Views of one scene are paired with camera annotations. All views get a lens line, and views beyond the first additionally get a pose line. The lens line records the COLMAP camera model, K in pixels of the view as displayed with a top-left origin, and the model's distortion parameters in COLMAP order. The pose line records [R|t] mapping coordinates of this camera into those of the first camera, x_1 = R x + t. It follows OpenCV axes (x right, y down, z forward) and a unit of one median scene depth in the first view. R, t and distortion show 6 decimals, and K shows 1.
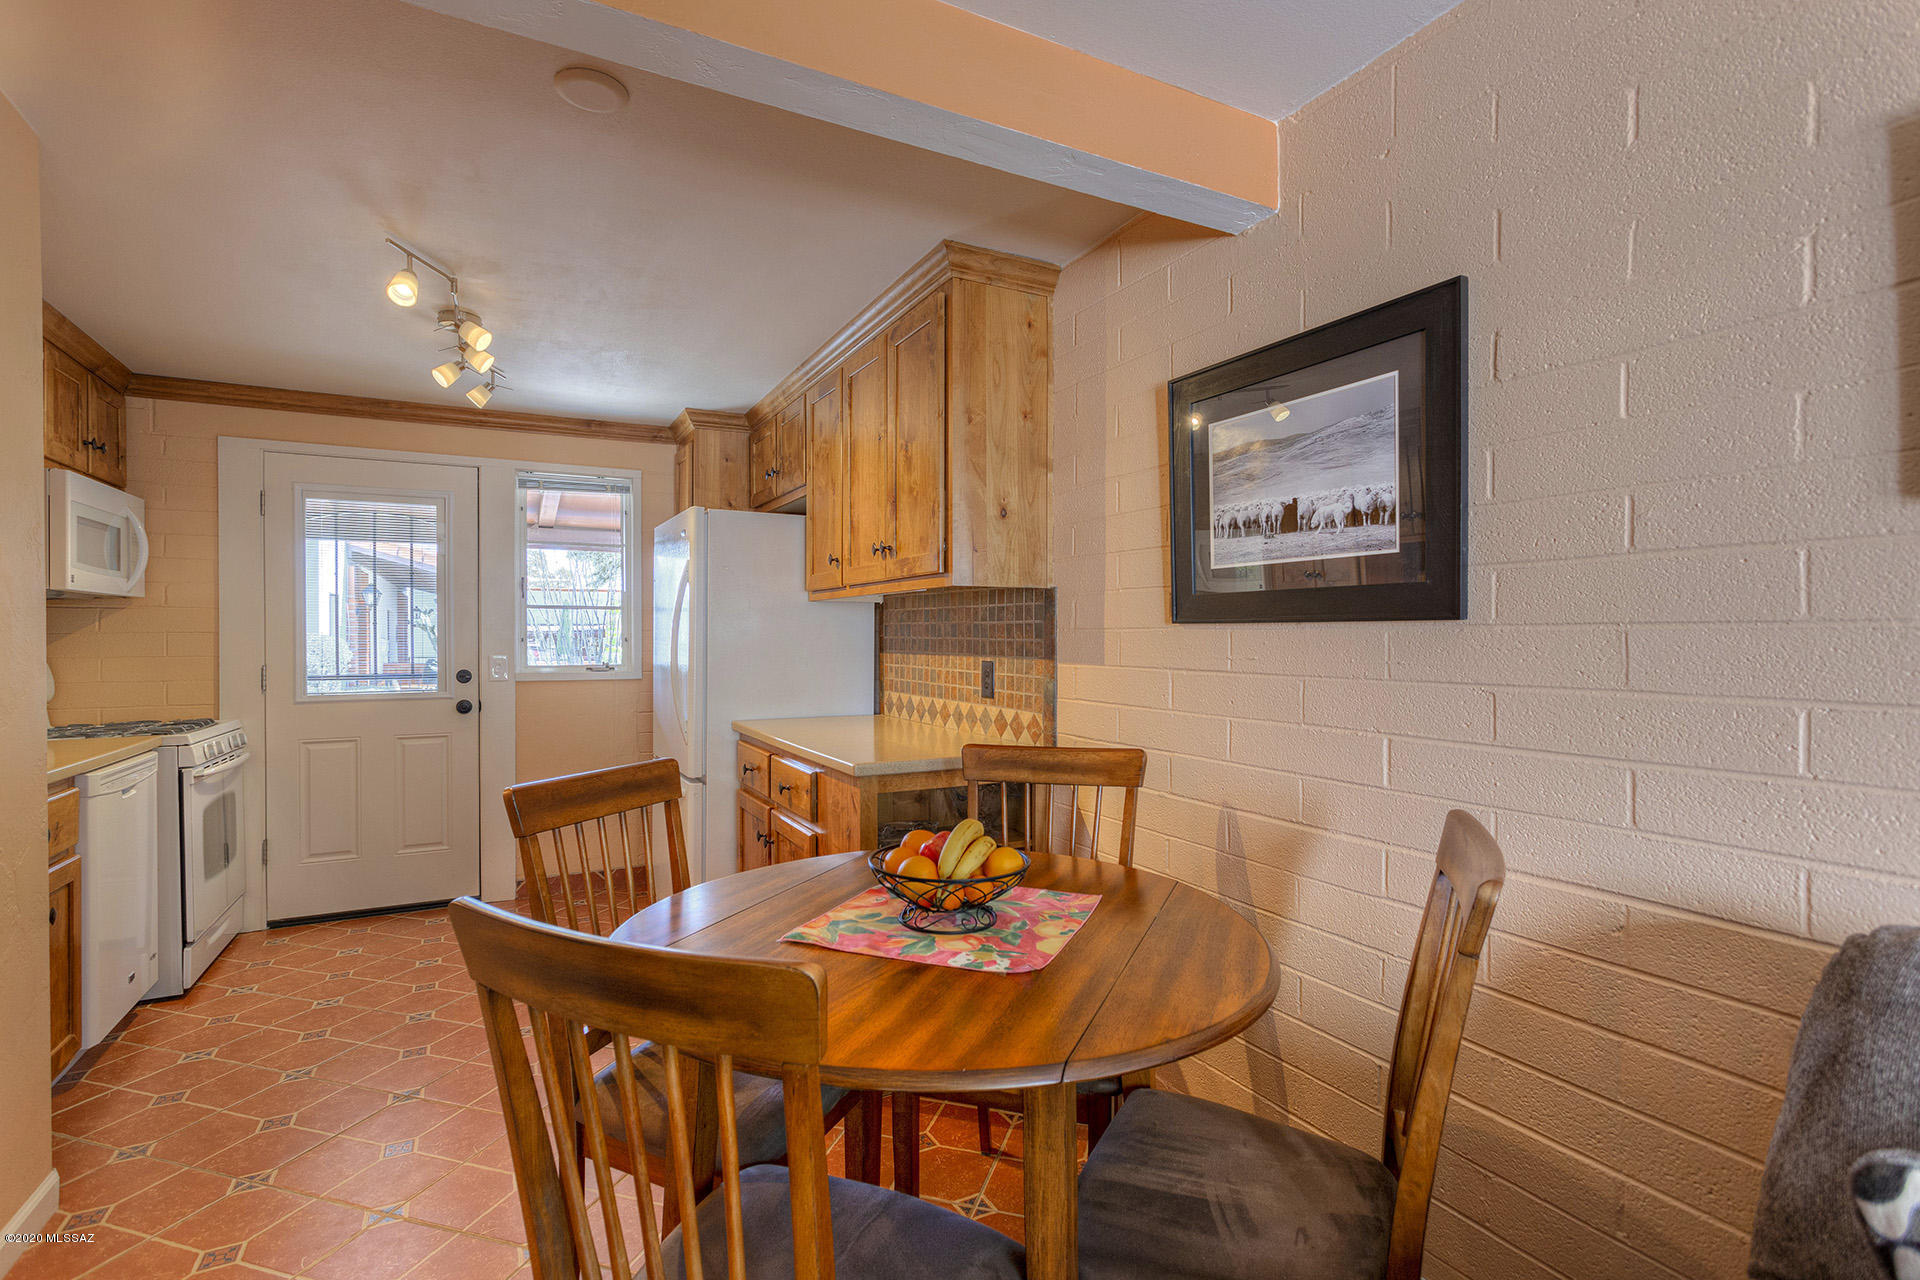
lens RADIAL K [[920.1, 0, 960.0], [0, 920.1, 640.0], [0, 0, 1]] dist [0.002706, 0.001047]
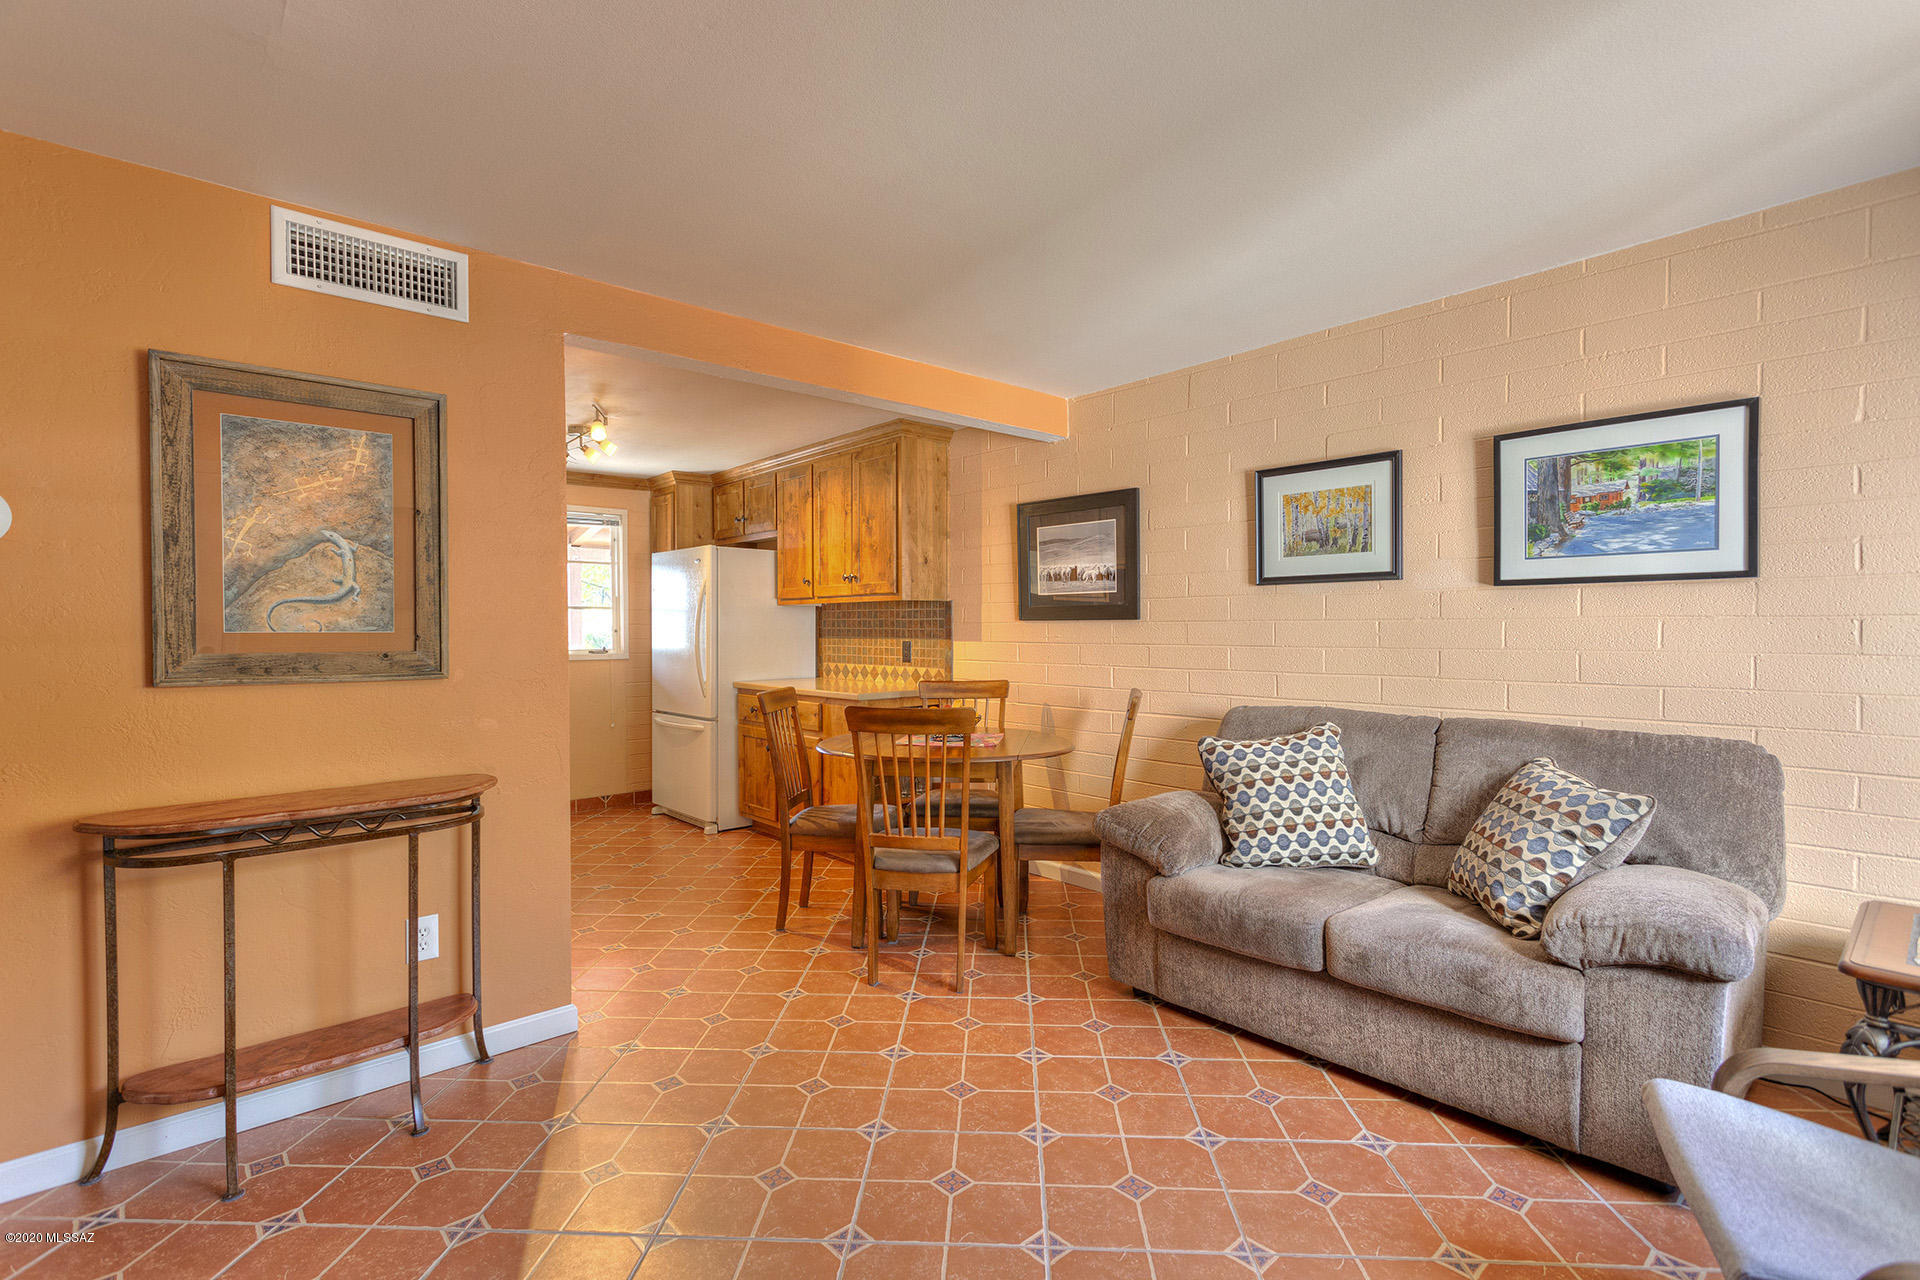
lens RADIAL K [[913.3, 0, 963.8], [0, 913.3, 641.3], [0, 0, 1]] dist [0.001286, 0.001021]
pose [[0.968843, -0.008186, 0.247541, -0.280053], [0.005274, 0.999909, 0.012422, 0.002016], [-0.247620, -0.010729, 0.968798, -0.675739]]
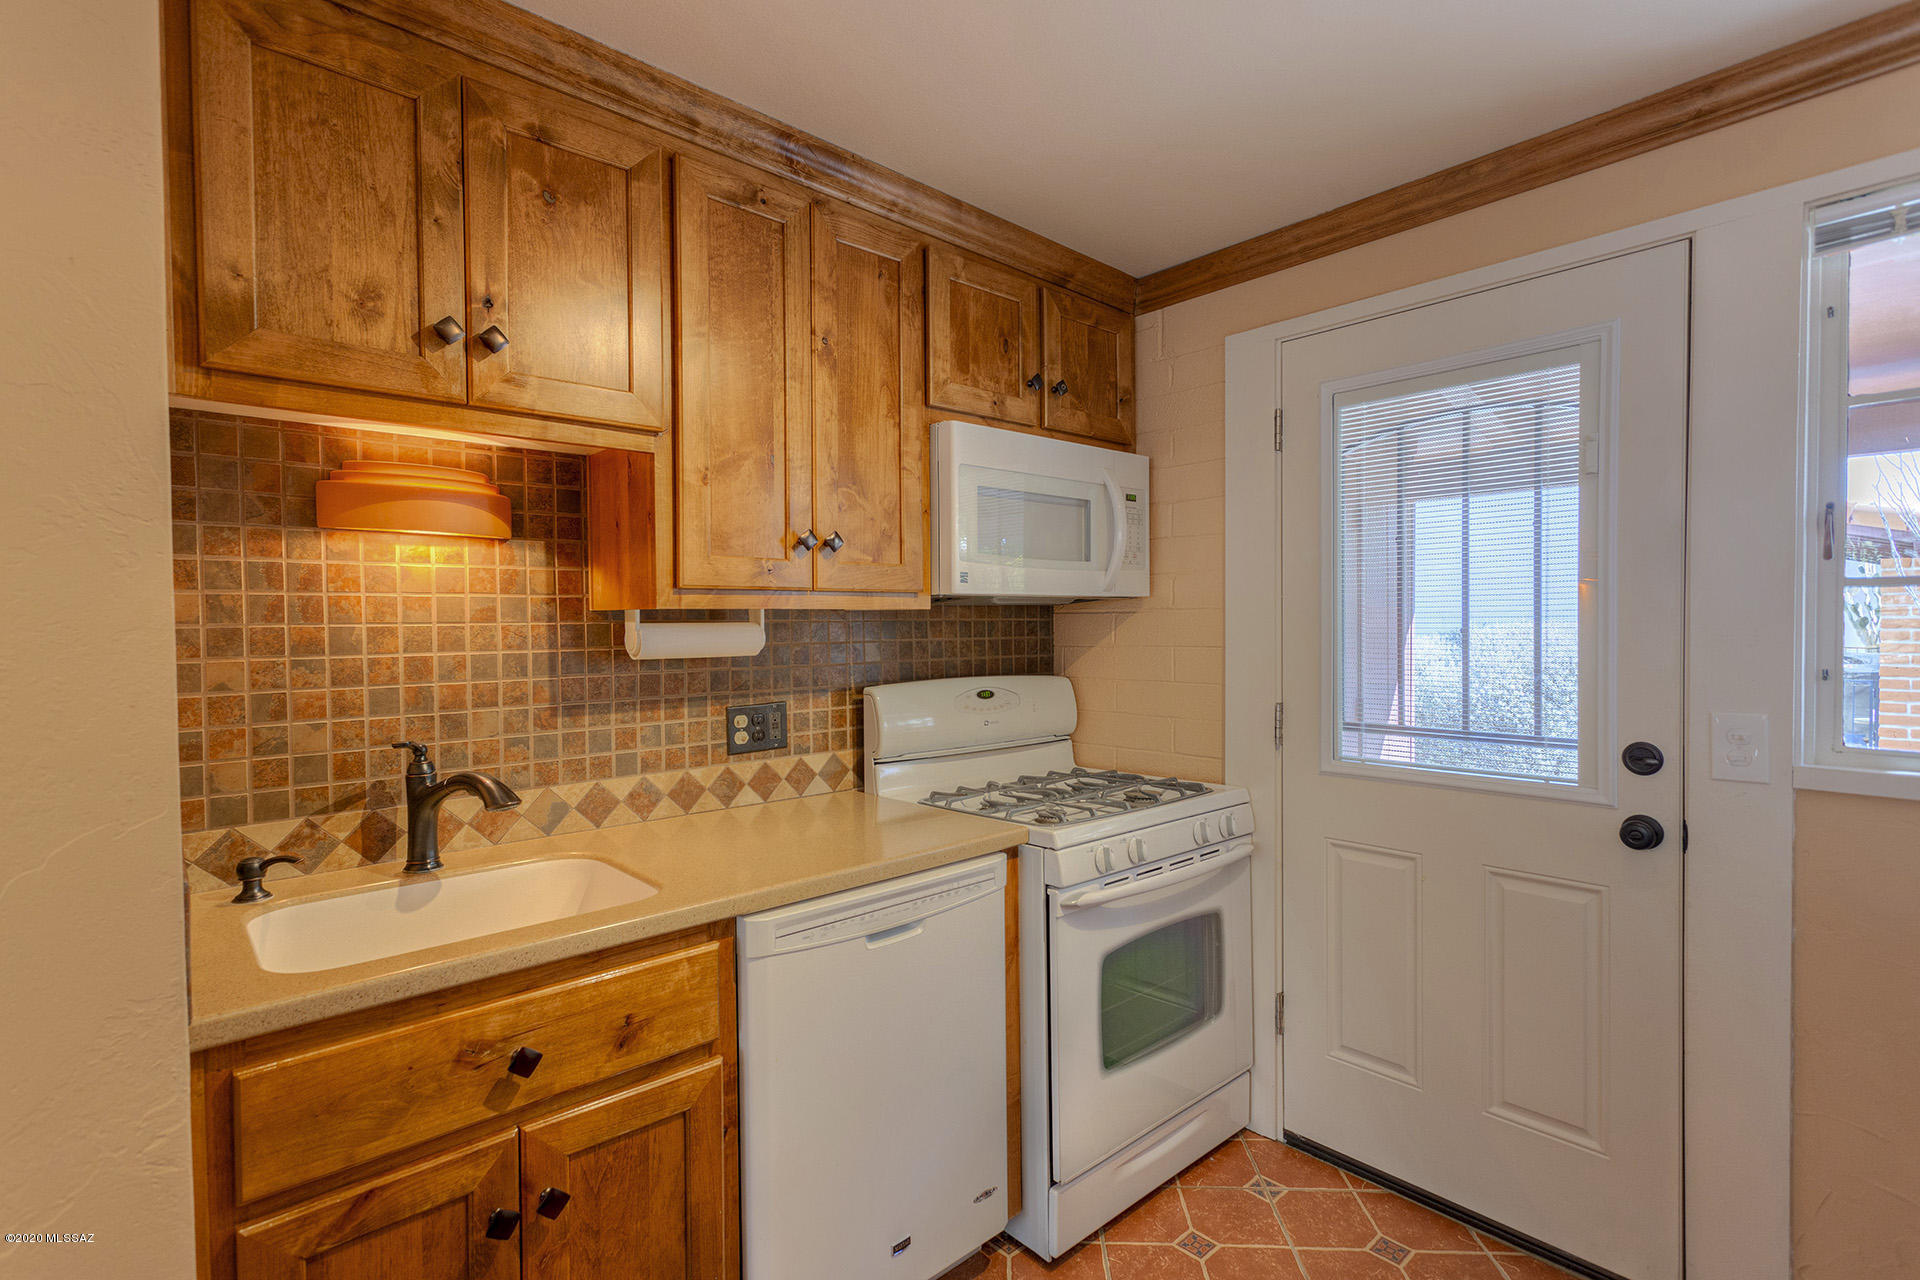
lens RADIAL K [[904.6, 0, 949.4], [0, 904.6, 641.7], [0, 0, 1]] dist [0.003376, 0.001749]
pose [[0.250424, 0.018974, -0.967950, -0.293235], [0.006804, 0.999749, 0.021358, -0.031650], [0.968112, -0.011935, 0.250232, 0.785366]]
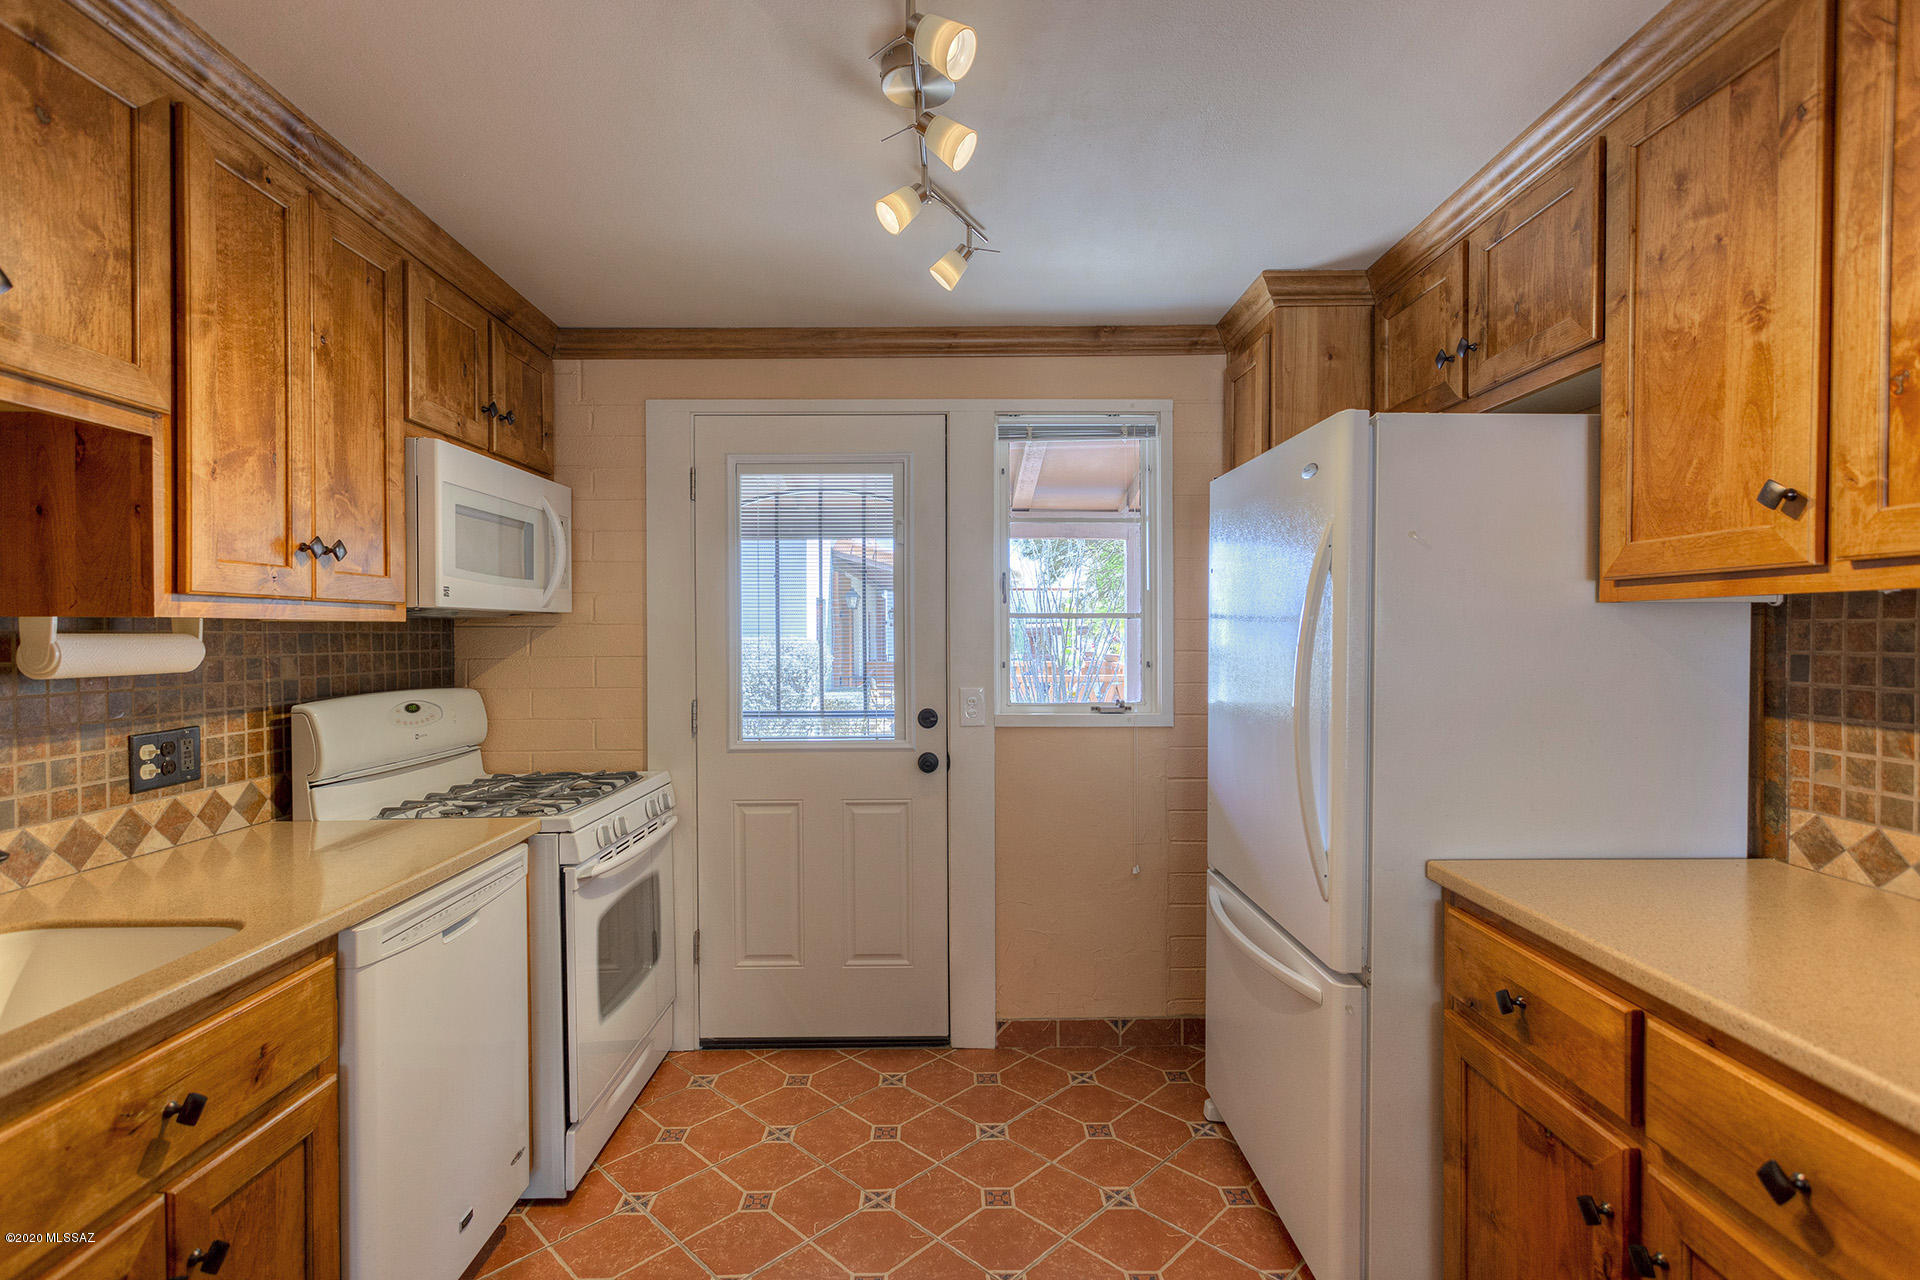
lens RADIAL K [[904.6, 0, 949.4], [0, 904.6, 641.7], [0, 0, 1]] dist [0.003376, 0.001749]
pose [[0.890042, 0.002449, -0.455871, -0.282607], [0.001554, 0.999963, 0.008406, -0.031477], [0.455875, -0.008190, 0.890006, 0.530463]]
